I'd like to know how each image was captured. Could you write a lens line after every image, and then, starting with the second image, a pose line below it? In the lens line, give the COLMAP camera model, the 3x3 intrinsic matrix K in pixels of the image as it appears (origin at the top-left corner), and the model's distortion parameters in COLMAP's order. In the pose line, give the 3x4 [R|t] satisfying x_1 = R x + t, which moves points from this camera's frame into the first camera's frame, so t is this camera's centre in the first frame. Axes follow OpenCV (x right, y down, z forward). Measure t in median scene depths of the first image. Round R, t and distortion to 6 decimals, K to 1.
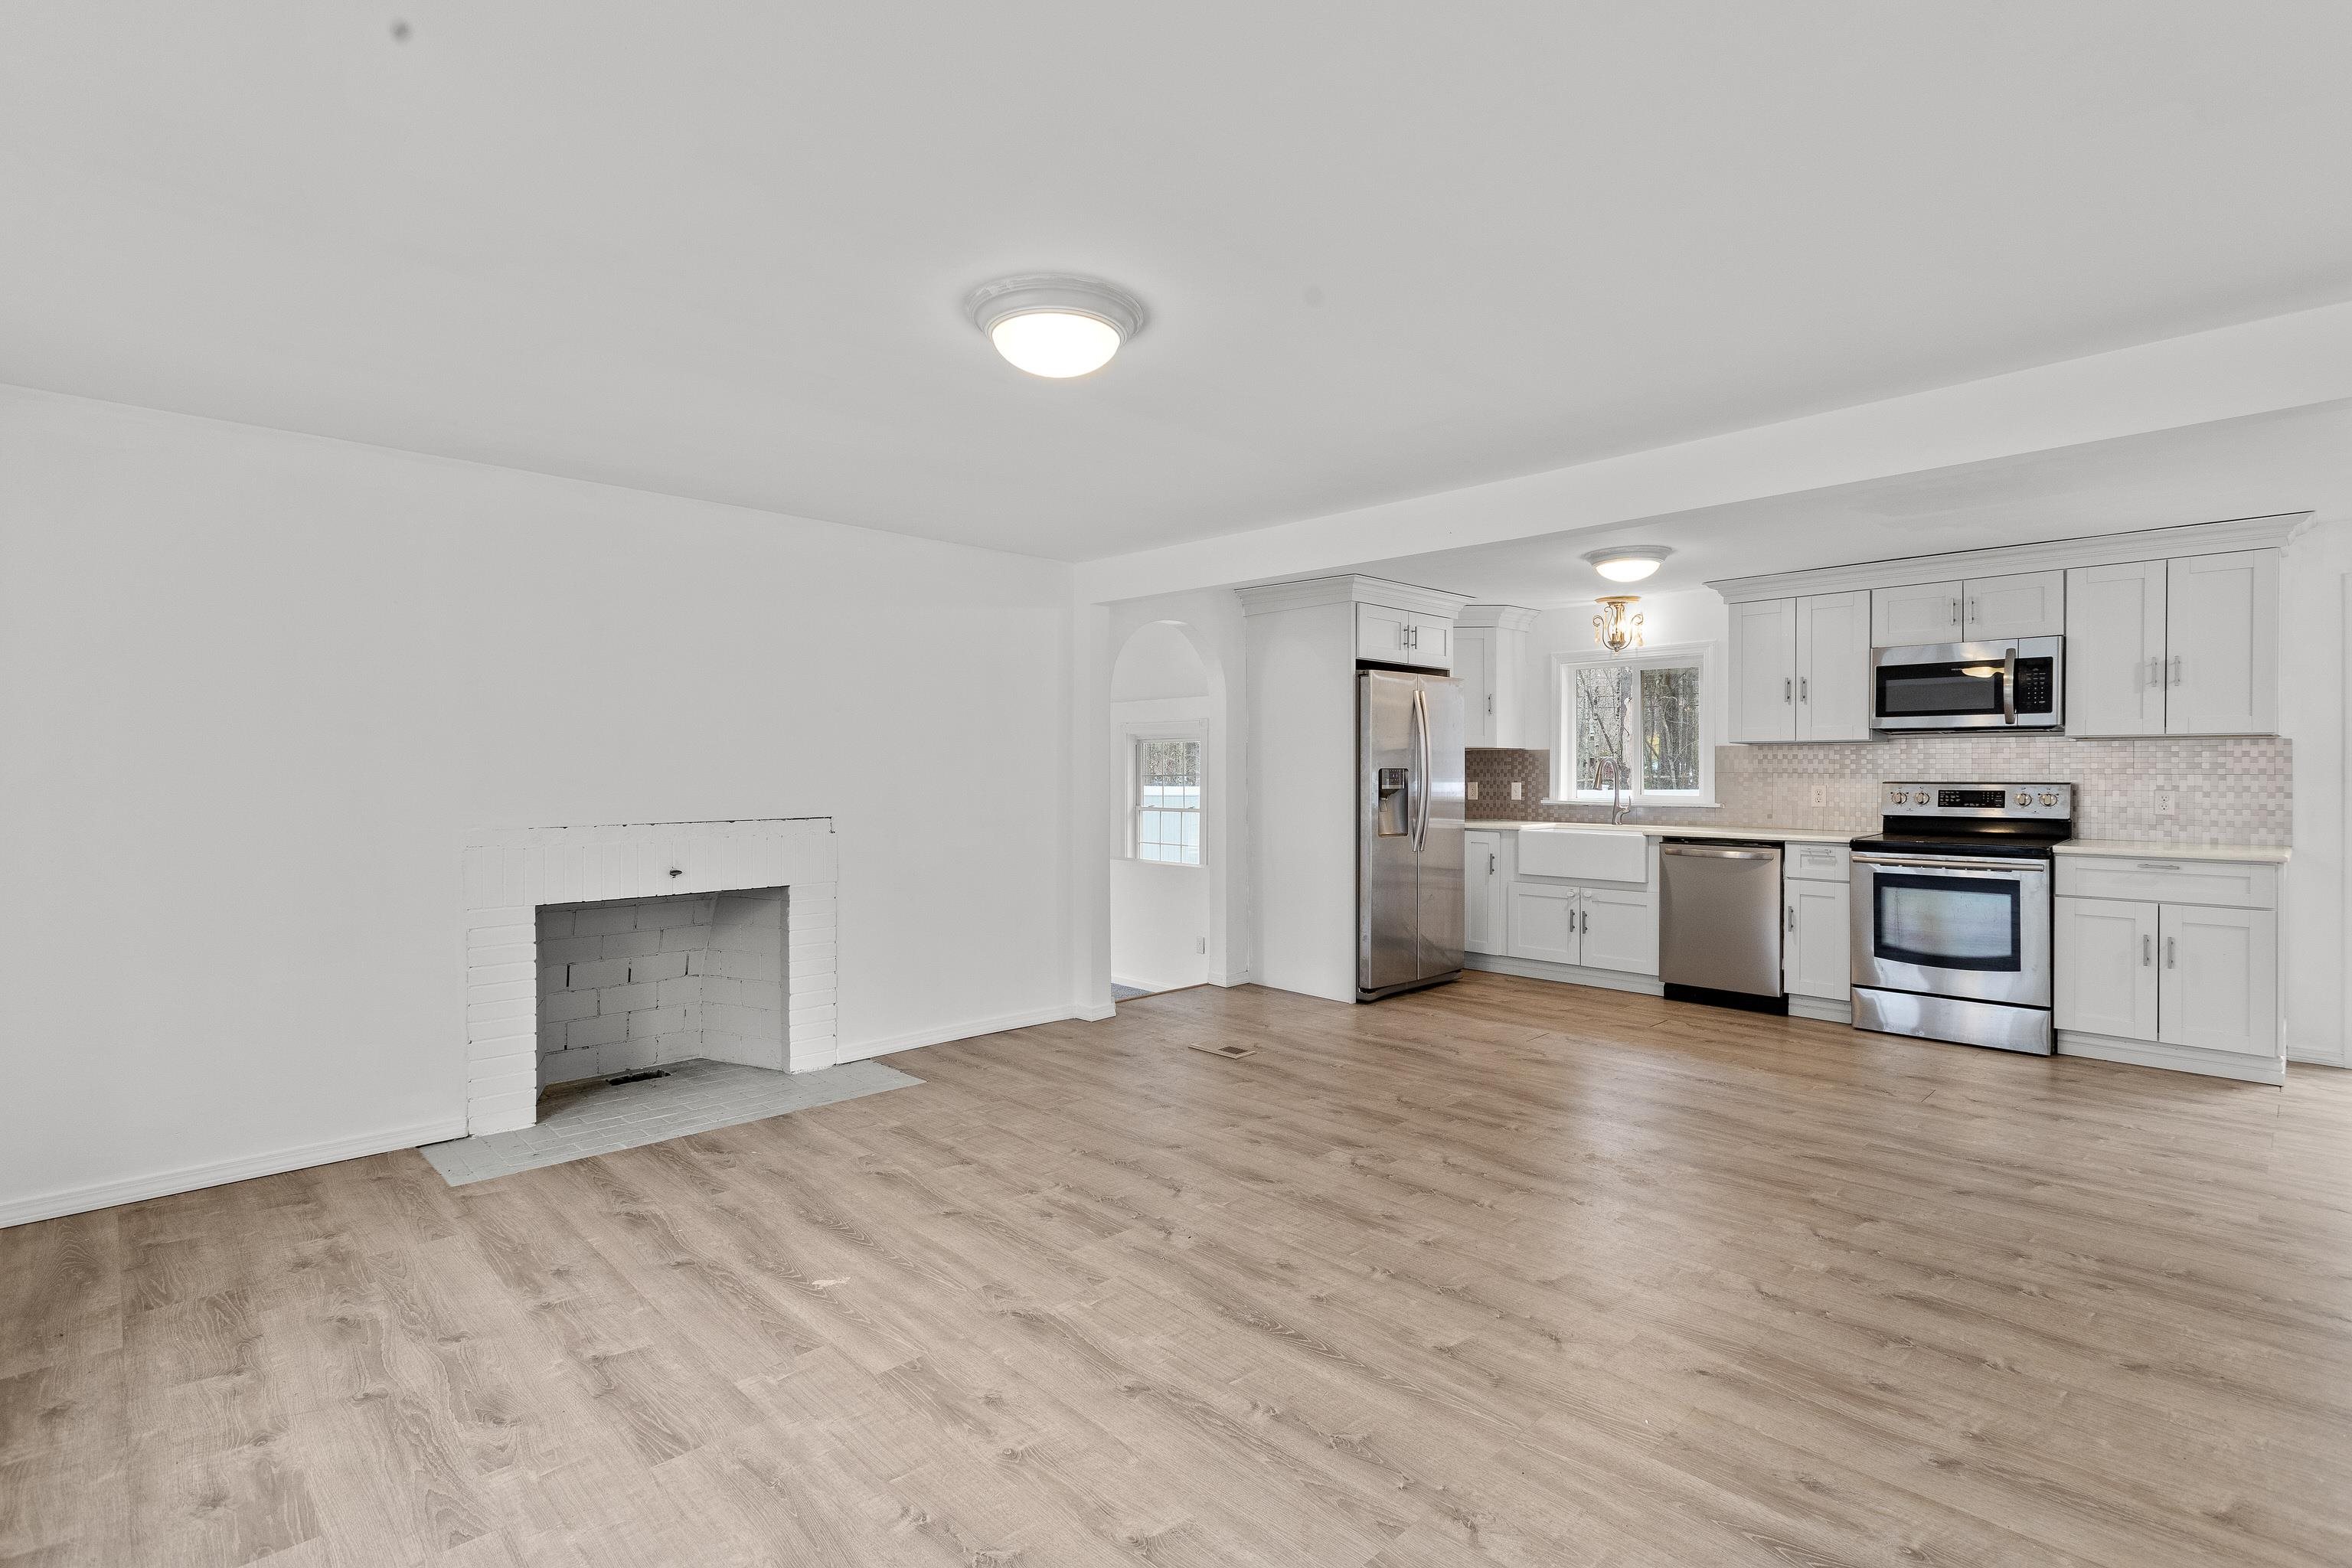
lens RADIAL K [[1110.6, 0, 1190.6], [0, 1110.6, 779.9], [0, 0, 1]] dist [-0.000322, 0.001613]
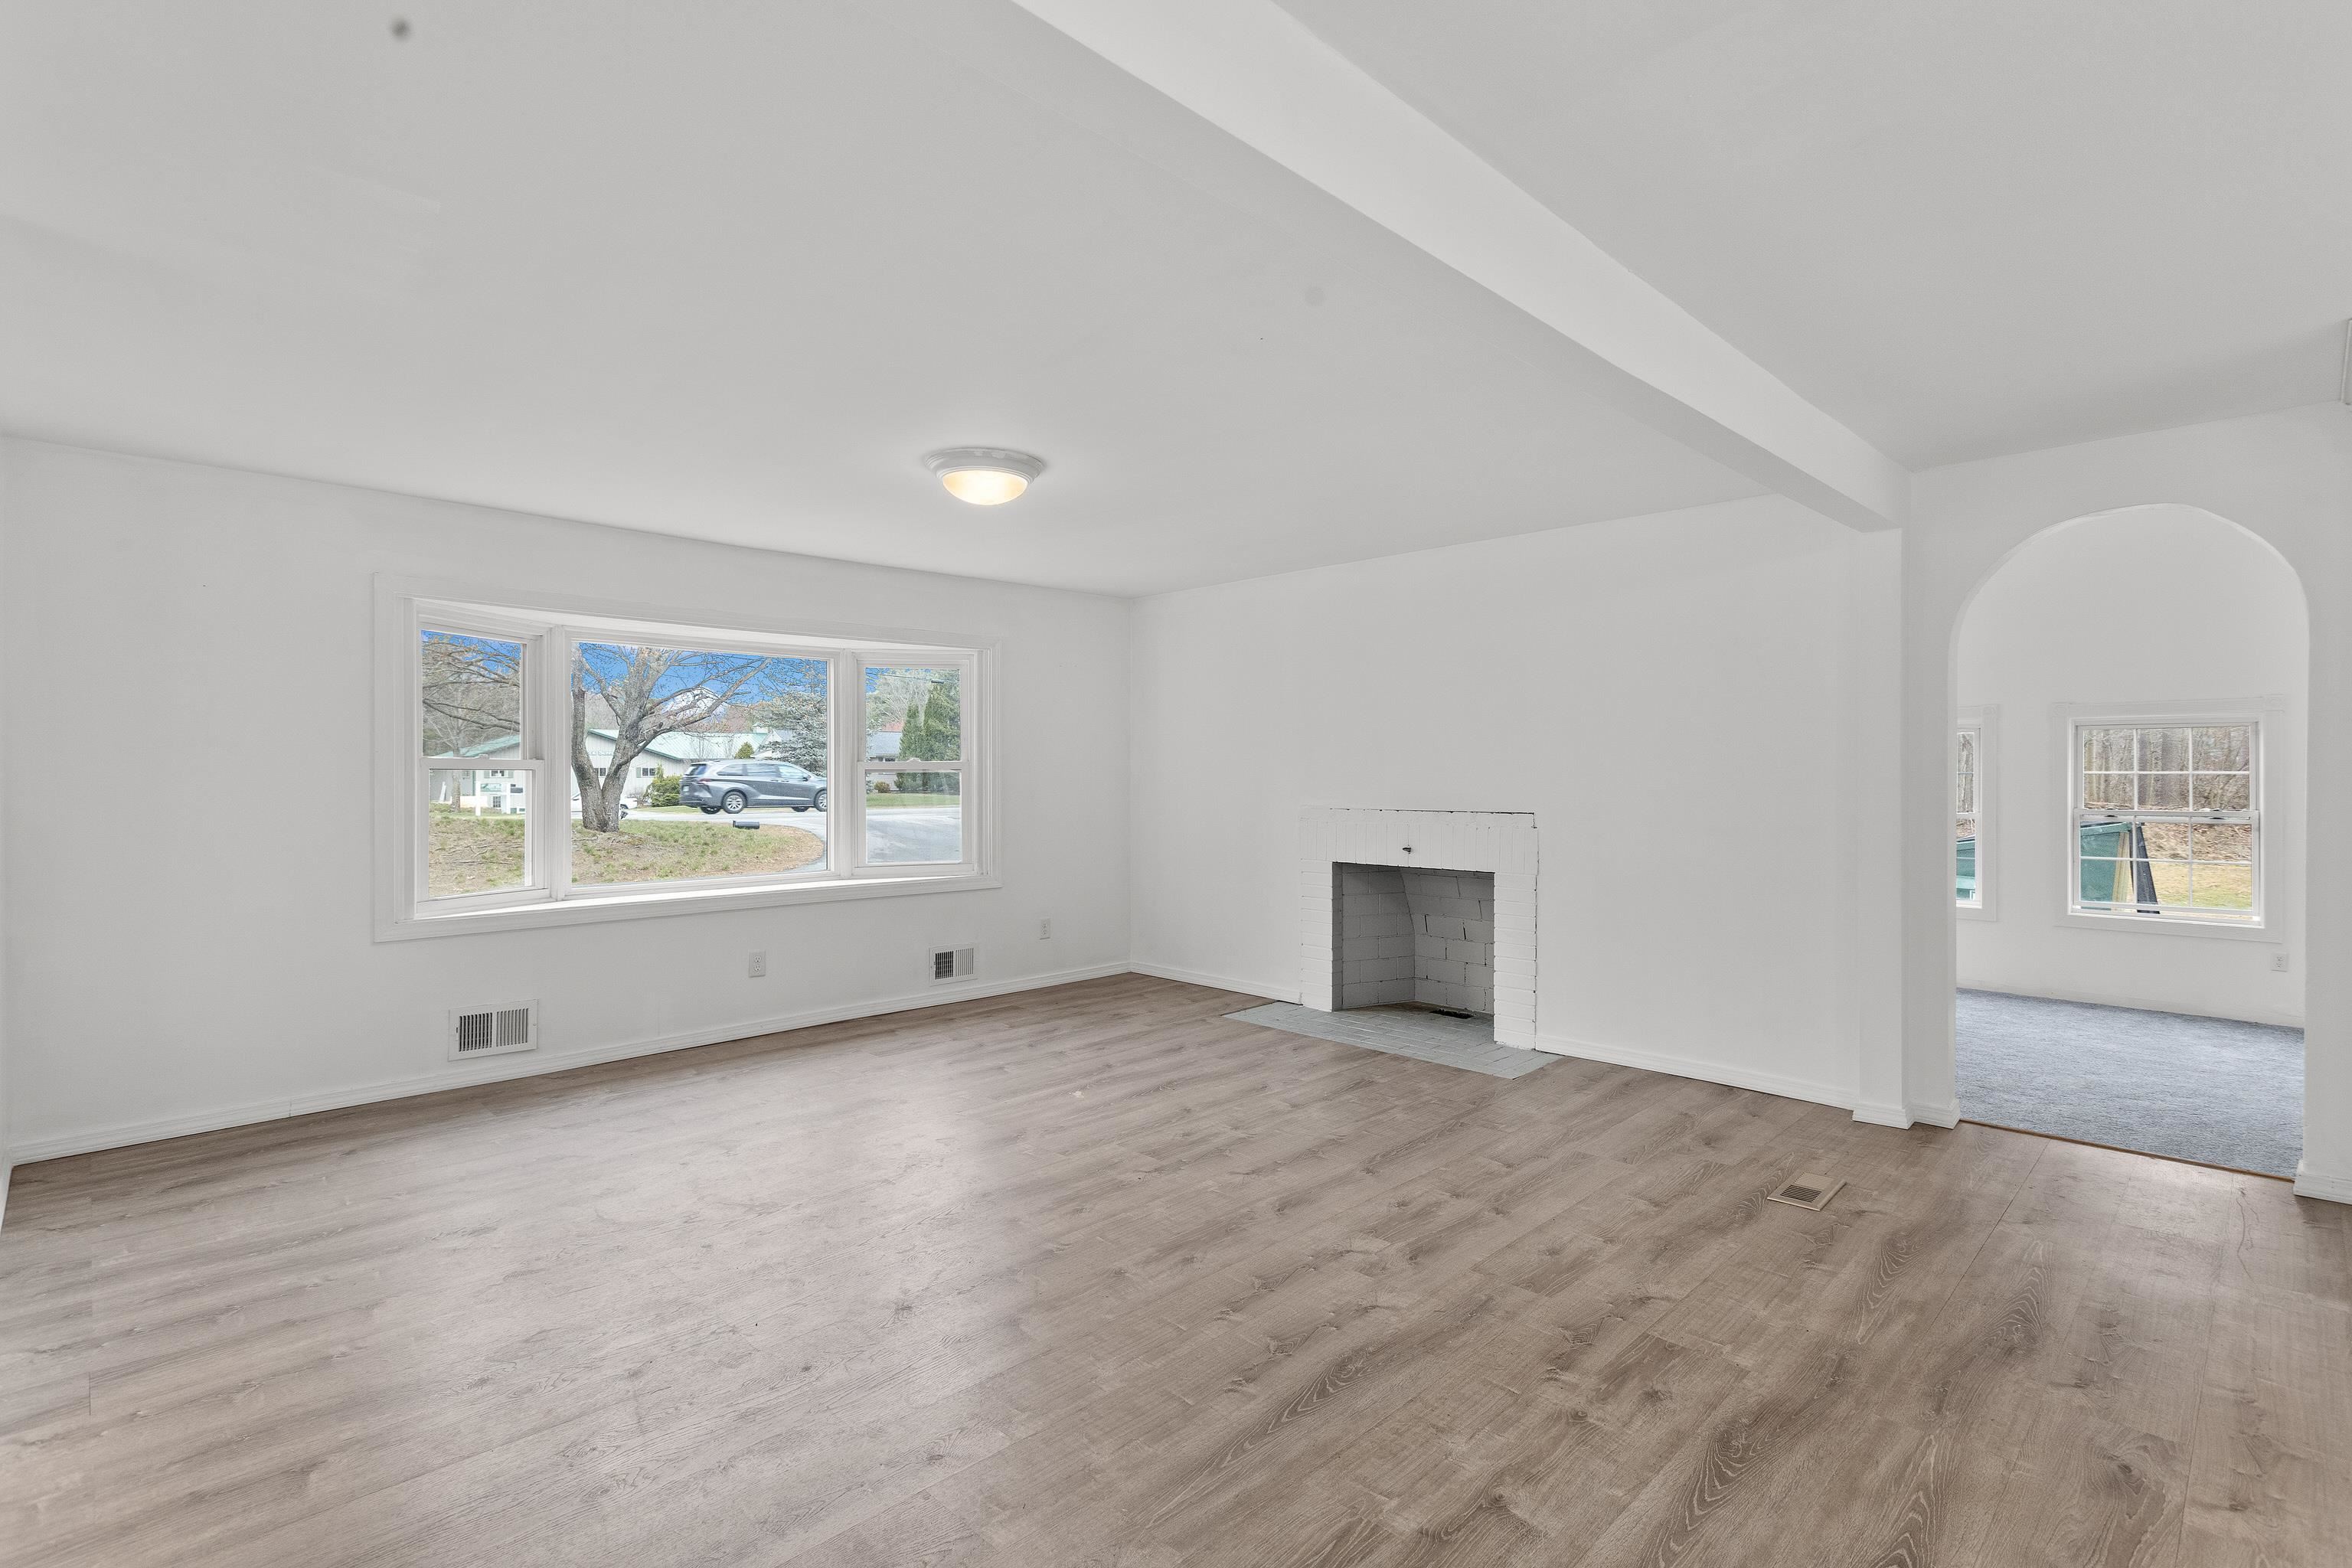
lens RADIAL K [[1110.6, 0, 1181.5], [0, 1110.6, 776.1], [0, 0, 1]] dist [-0.000322, 0.001613]
pose [[0.004771, 0.005061, -0.999976, 0.712453], [-0.005622, 0.999972, 0.005034, -0.005040], [0.999973, 0.005598, 0.004799, 0.647405]]
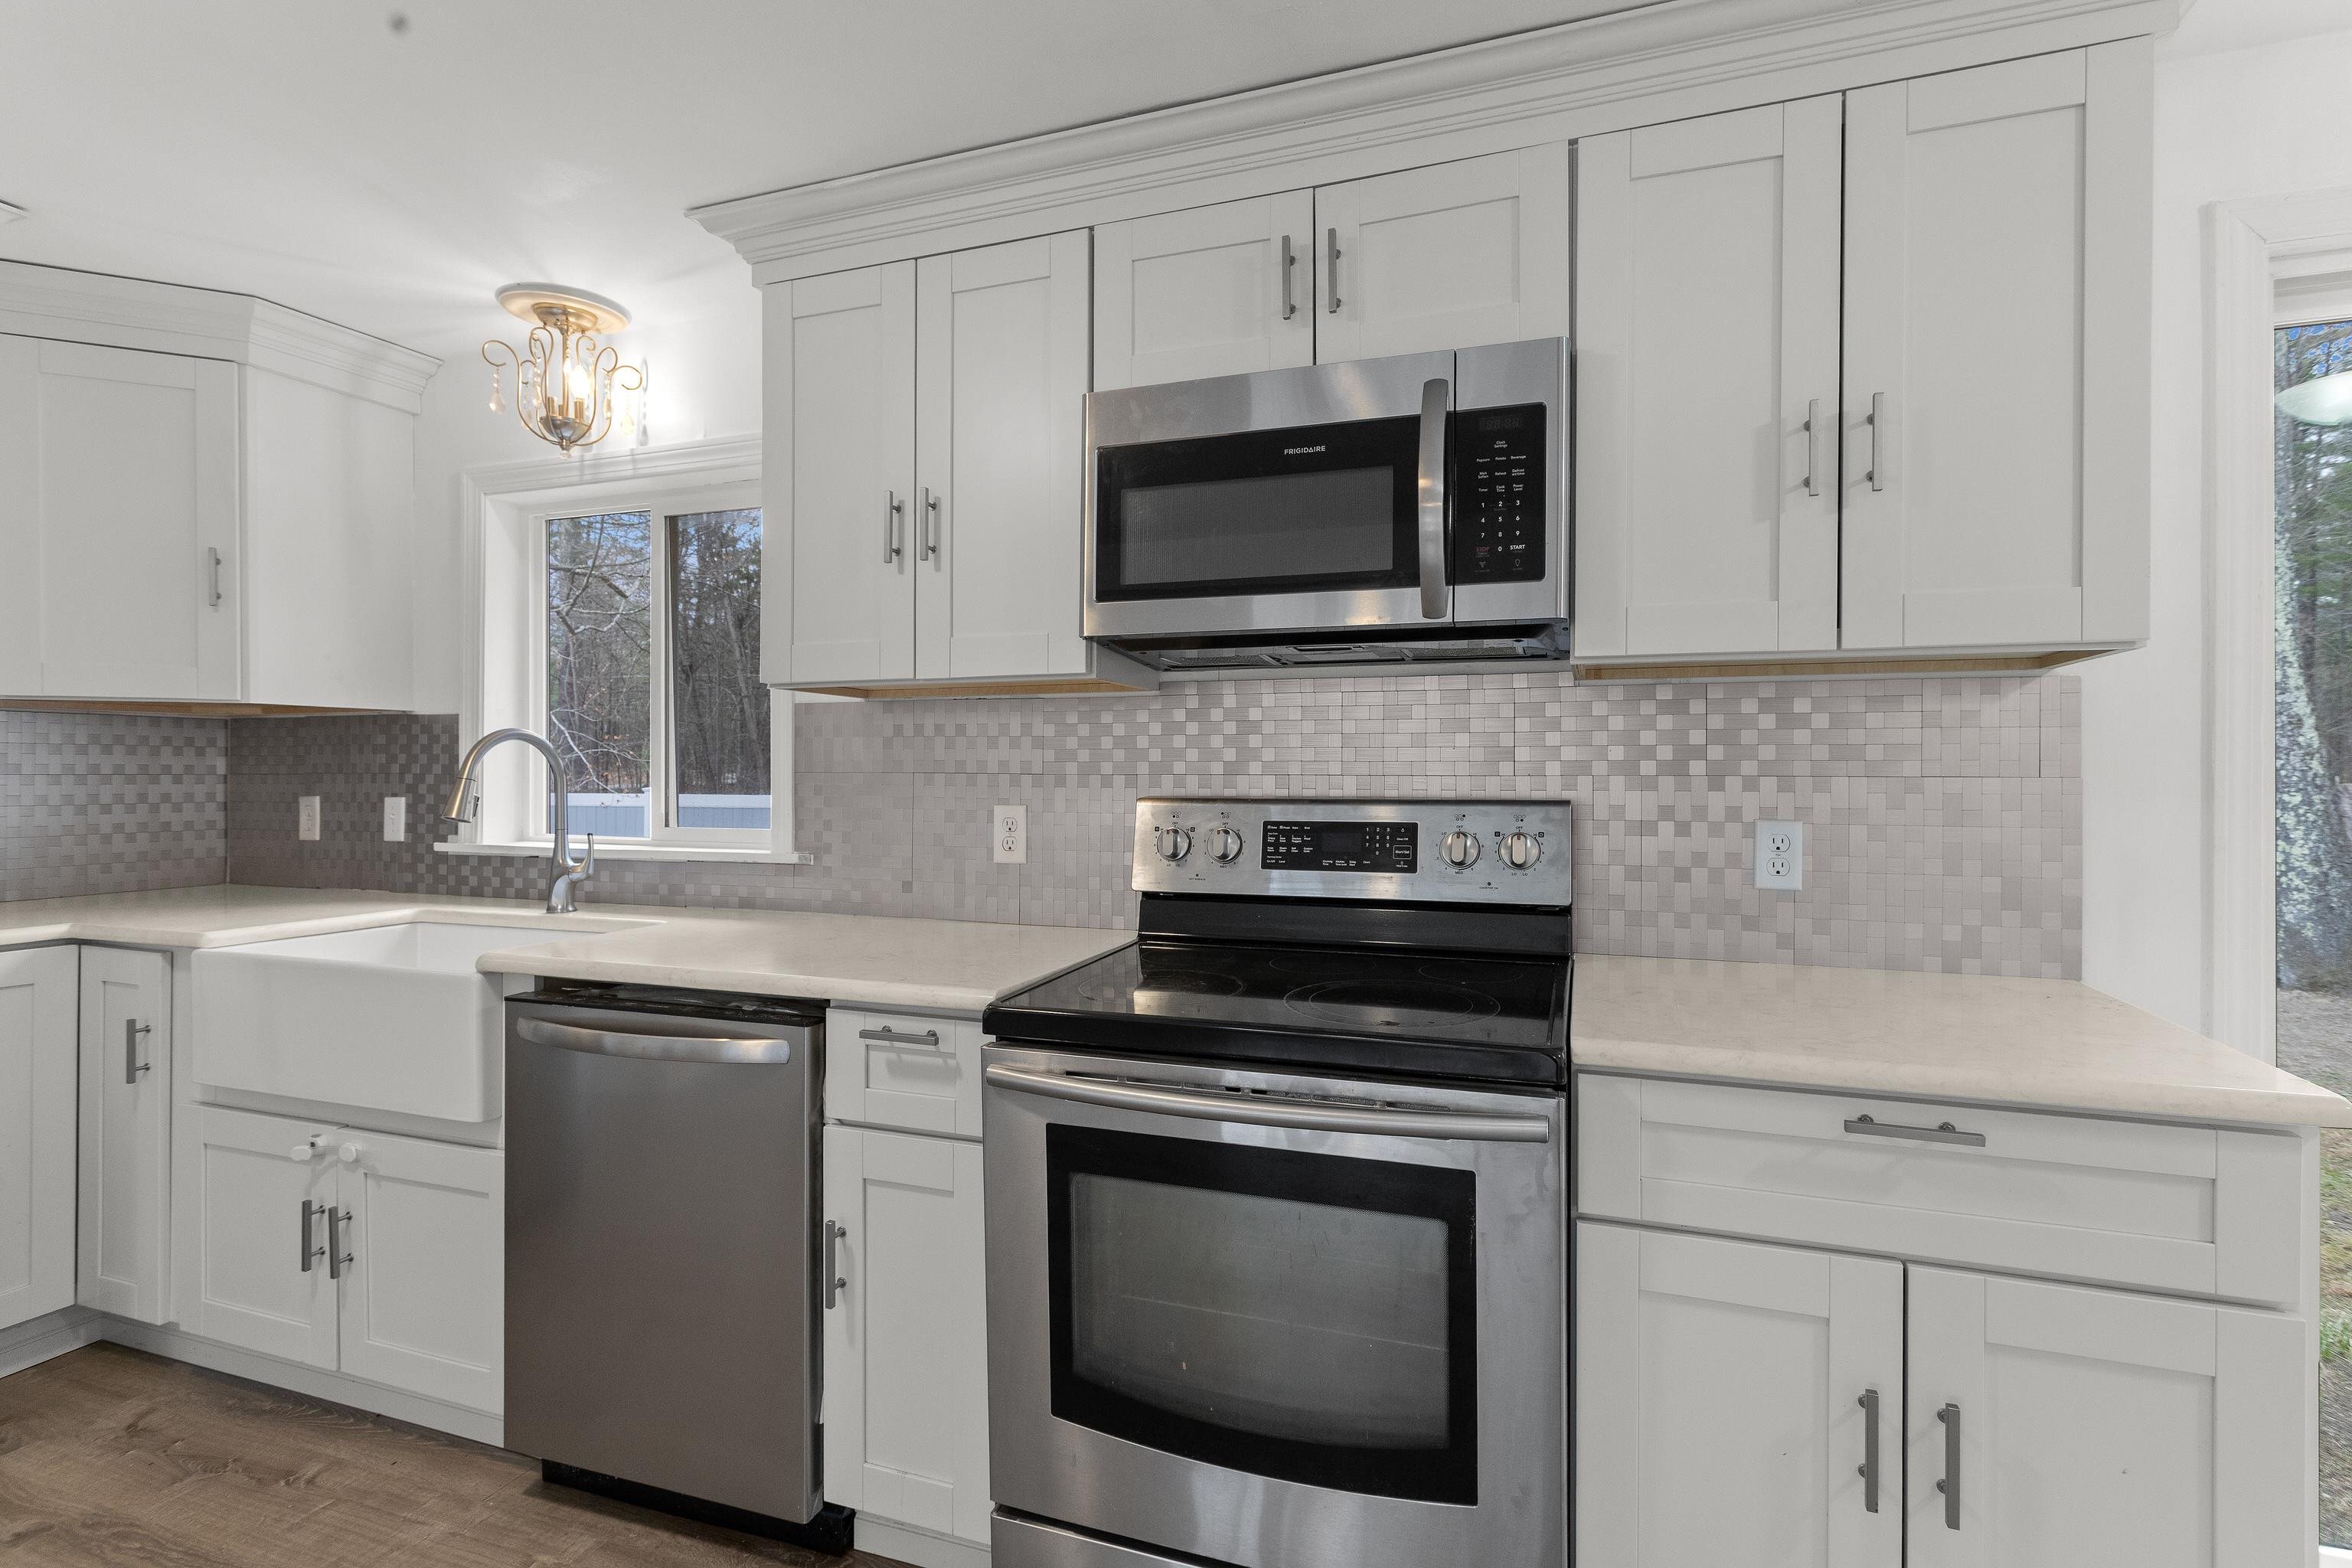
lens RADIAL K [[1110.6, 0, 1189.4], [0, 1110.6, 775.6], [0, 0, 1]] dist [-0.000322, 0.001613]
pose [[0.899446, -0.001179, 0.437030, 0.575550], [0.002619, 0.999993, -0.002691, -0.005227], [-0.437024, 0.003565, 0.899443, 0.799981]]
